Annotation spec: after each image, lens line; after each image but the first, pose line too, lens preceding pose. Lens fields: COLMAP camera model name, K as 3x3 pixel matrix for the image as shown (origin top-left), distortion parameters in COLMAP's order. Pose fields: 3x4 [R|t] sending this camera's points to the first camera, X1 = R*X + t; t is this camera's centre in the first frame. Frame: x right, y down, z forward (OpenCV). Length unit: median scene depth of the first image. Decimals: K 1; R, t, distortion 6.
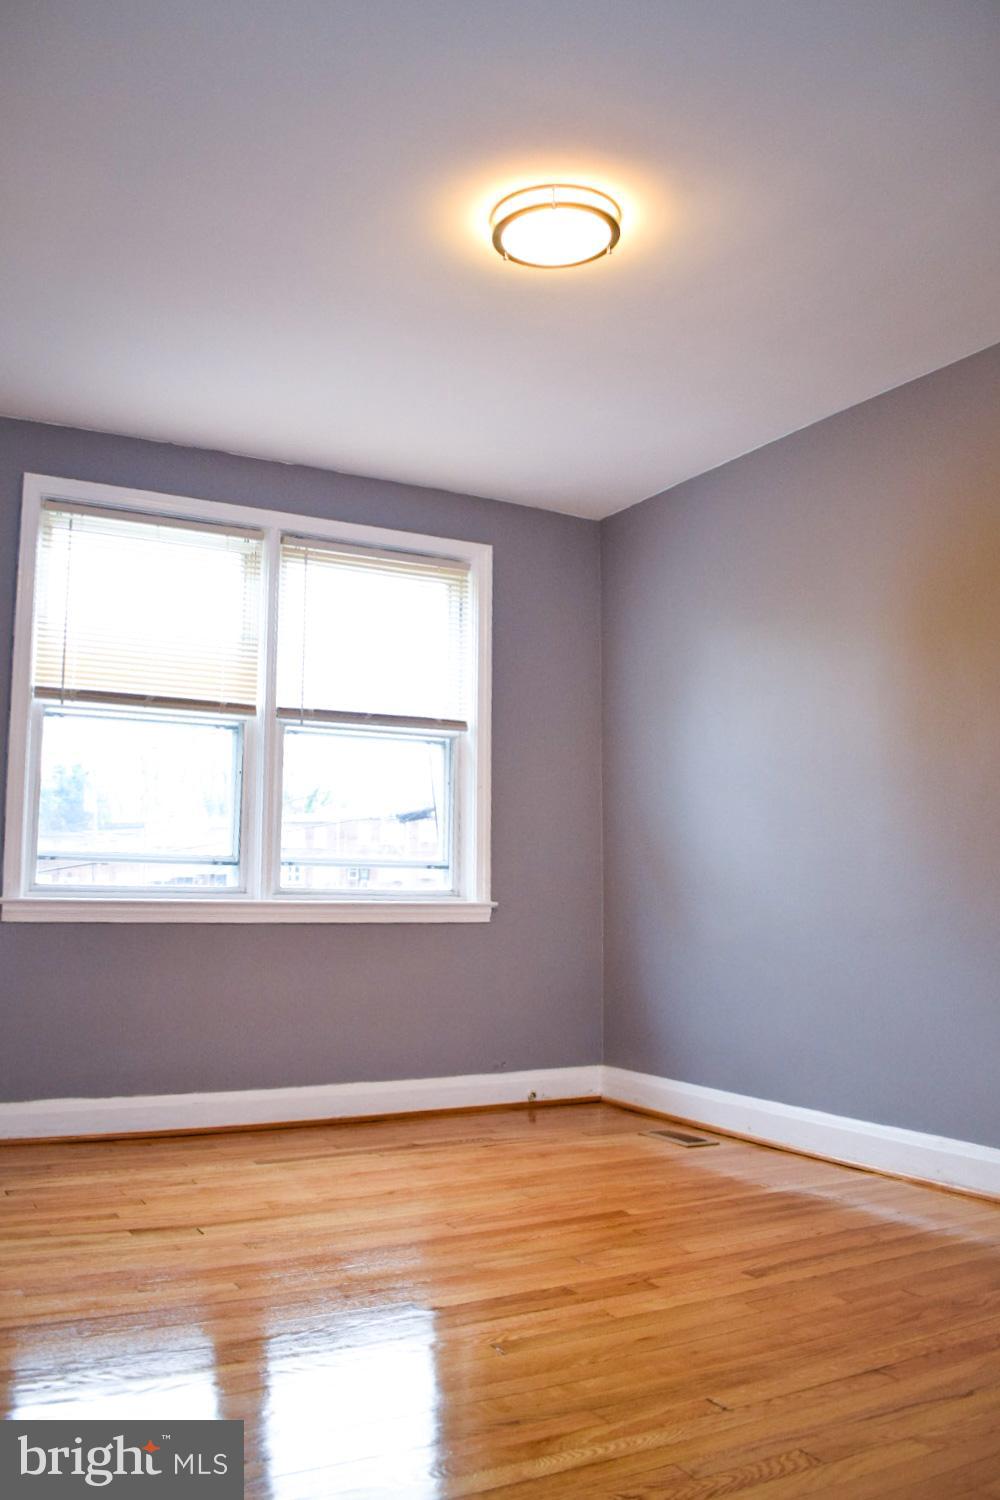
lens RADIAL K [[1150.6, 0, 500.0], [0, 1150.6, 750.0], [0, 0, 1]] dist [-0.149745, 0.002058]
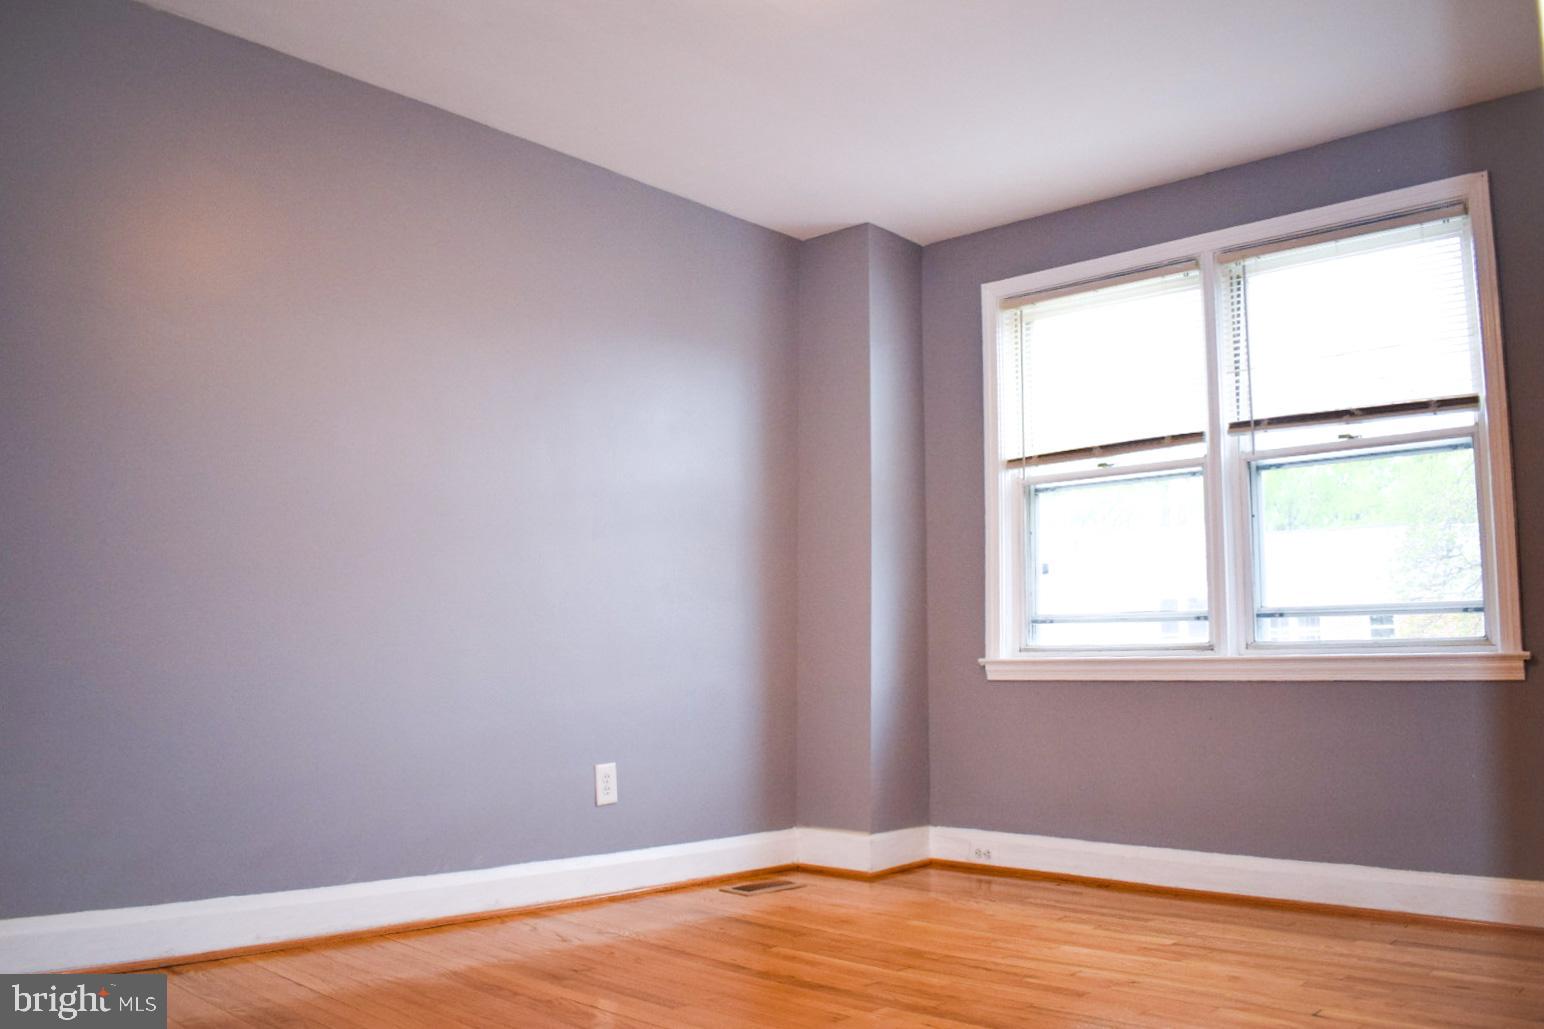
lens RADIAL K [[1201.5, 0, 771.9], [0, 1201.5, 525.1], [0, 0, 1]] dist [-0.085089, 0.002311]
pose [[0.343067, -0.107324, -0.933160, 0.518764], [0.128165, 0.989508, -0.066686, 0.039564], [0.930526, -0.096721, 0.353223, 0.296790]]
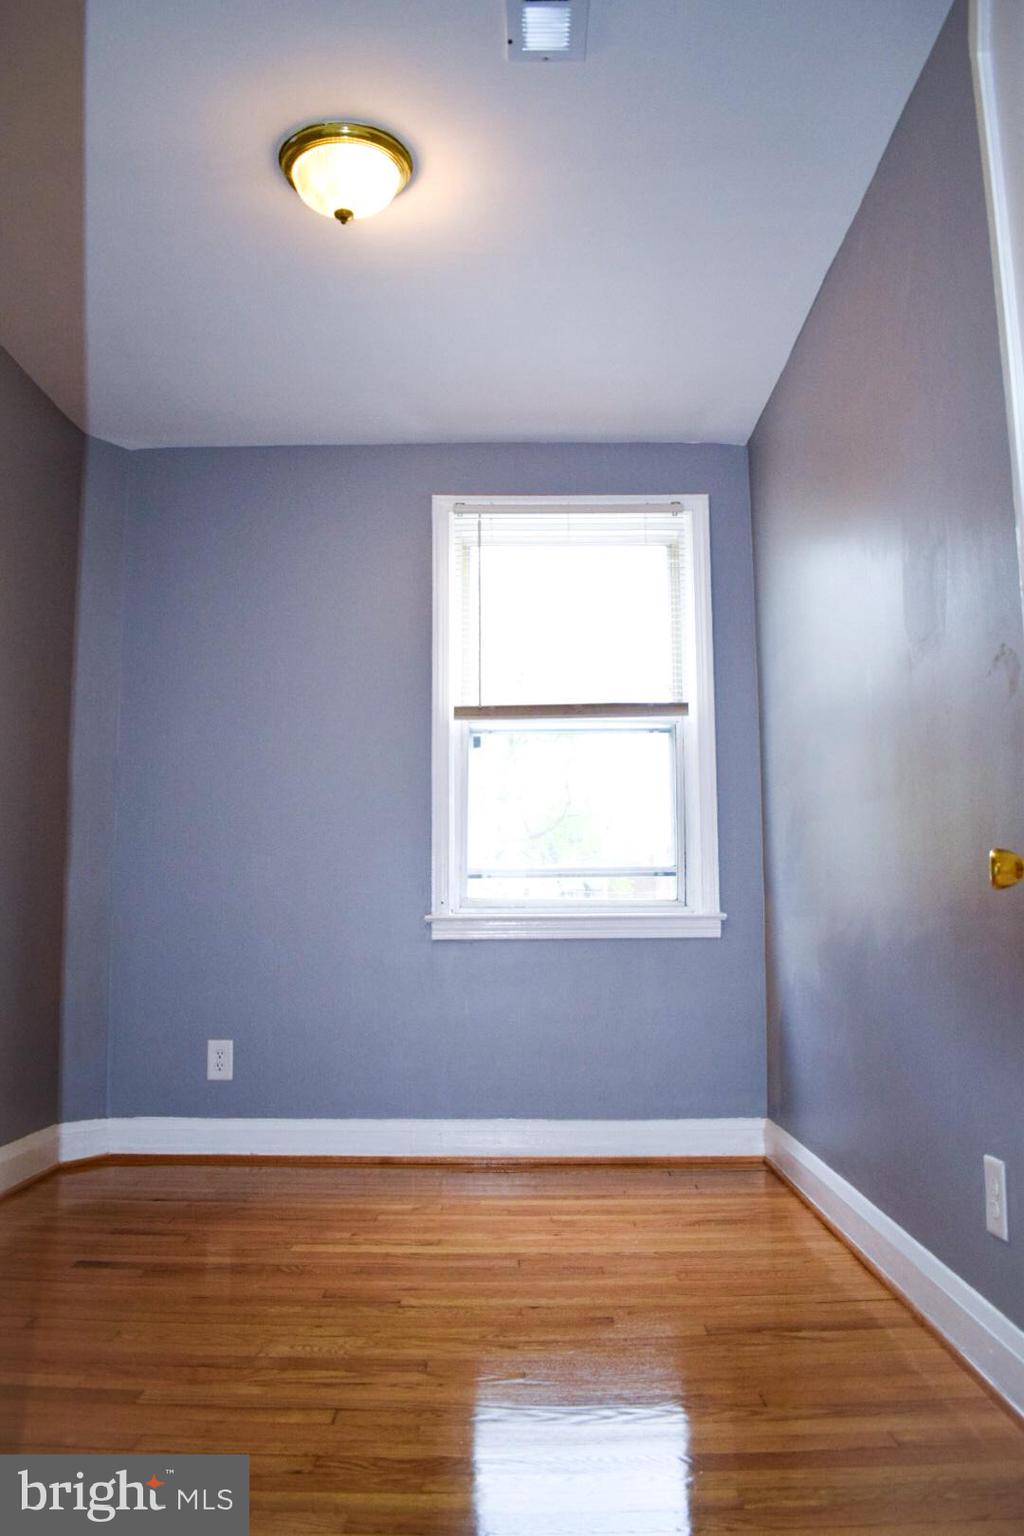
lens RADIAL K [[1195.2, 0, 506.5], [0, 1195.2, 760.4], [0, 0, 1]] dist [-0.085089, 0.002311]
pose [[0.868650, -0.070041, -0.490450, 0.289093], [0.072282, 0.997280, -0.014402, 0.020987], [0.490125, -0.022941, 0.871350, 0.159160]]
